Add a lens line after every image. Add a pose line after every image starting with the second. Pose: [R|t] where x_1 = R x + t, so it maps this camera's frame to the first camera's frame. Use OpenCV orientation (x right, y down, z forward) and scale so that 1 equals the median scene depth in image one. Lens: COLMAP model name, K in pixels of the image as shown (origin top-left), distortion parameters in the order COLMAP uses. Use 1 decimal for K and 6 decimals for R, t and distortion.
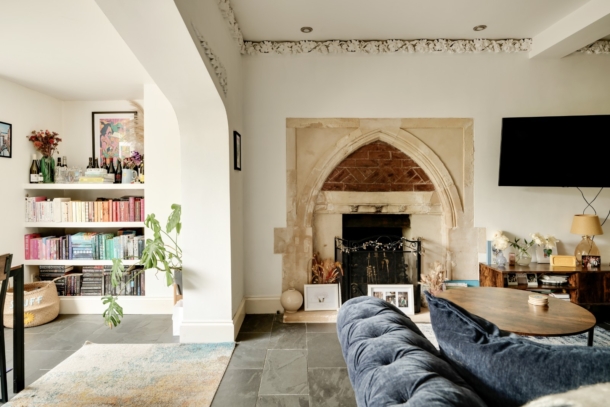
lens RADIAL K [[302.3, 0, 304.3], [0, 302.3, 197.0], [0, 0, 1]] dist [-0.000239, 0.000676]
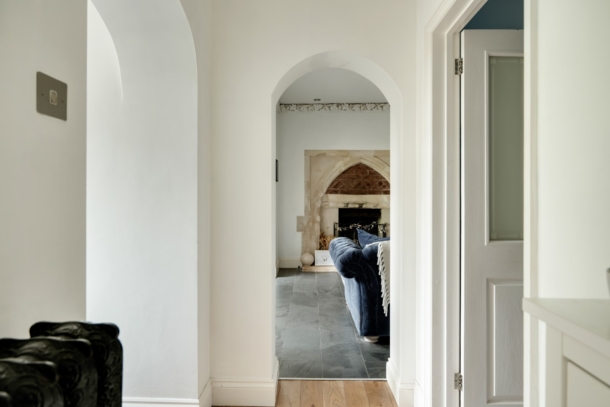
lens RADIAL K [[302.3, 0, 304.3], [0, 302.3, 197.0], [0, 0, 1]] dist [-0.000239, 0.000676]
pose [[0.999455, 0.006429, -0.032394, -0.005901], [-0.006939, 0.999853, -0.015658, 0.023099], [0.032289, 0.015875, 0.999353, -0.650424]]
